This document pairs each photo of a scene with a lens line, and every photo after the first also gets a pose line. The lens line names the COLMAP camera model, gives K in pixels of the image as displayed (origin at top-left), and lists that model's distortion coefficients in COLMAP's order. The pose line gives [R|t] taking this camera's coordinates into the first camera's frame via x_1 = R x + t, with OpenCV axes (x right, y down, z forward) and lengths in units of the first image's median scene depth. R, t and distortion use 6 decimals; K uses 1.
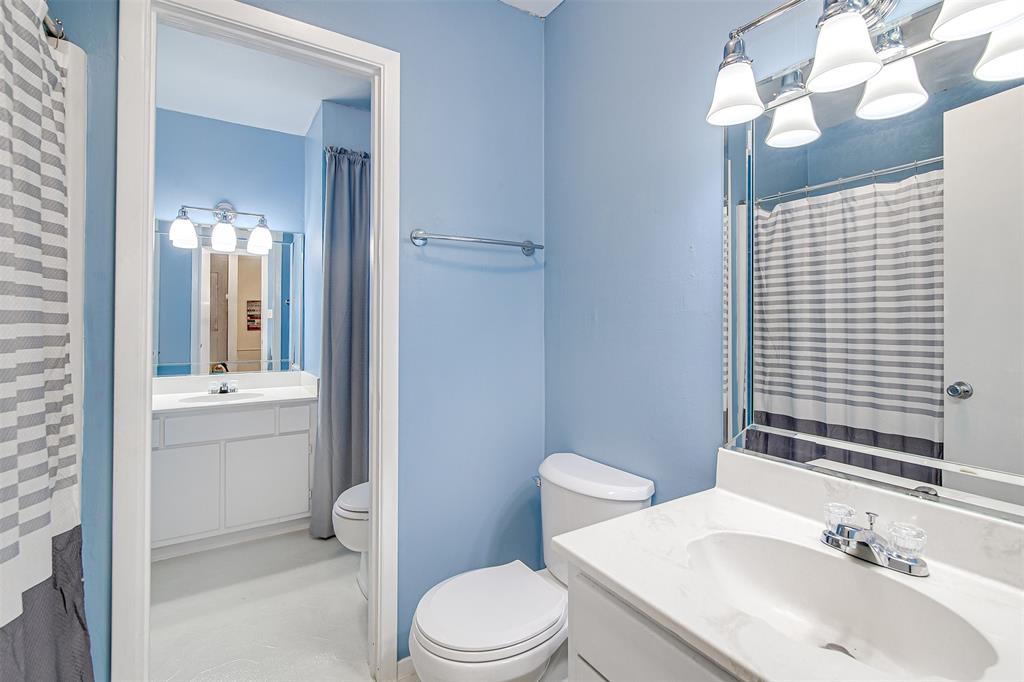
lens RADIAL K [[472.9, 0, 516.3], [0, 472.9, 317.2], [0, 0, 1]] dist [-0.000010, 0.000100]
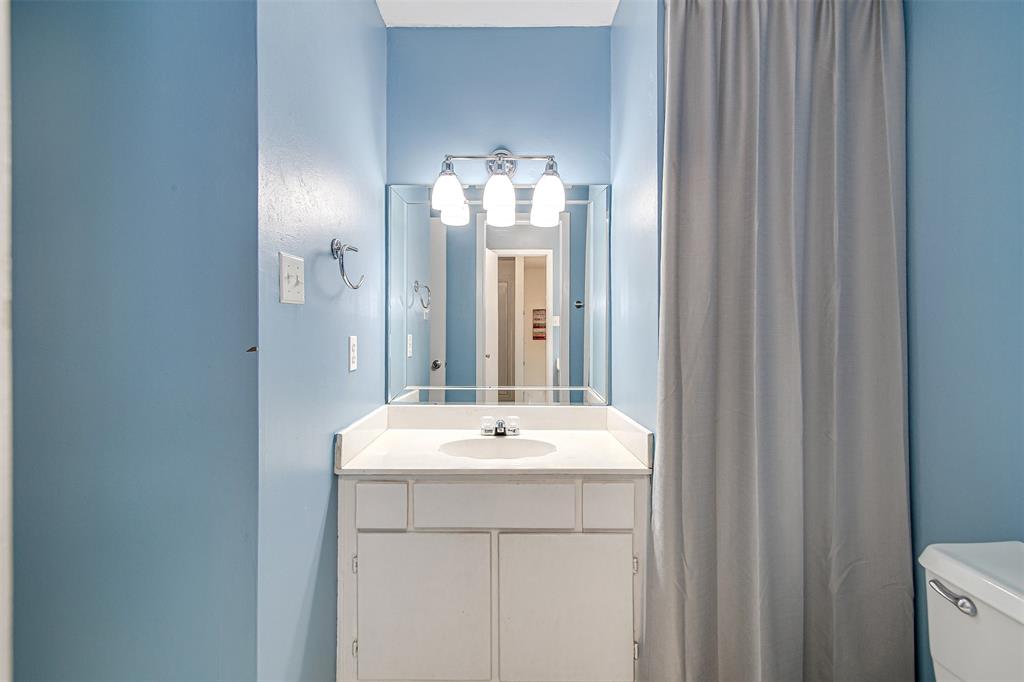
lens RADIAL K [[472.9, 0, 511.8], [0, 472.9, 335.2], [0, 0, 1]] dist [-0.000010, 0.000100]
pose [[0.845104, -0.000234, -0.534601, -0.245689], [0.007534, 0.999906, 0.011471, 0.013686], [0.534548, -0.013722, 0.845026, 0.439855]]
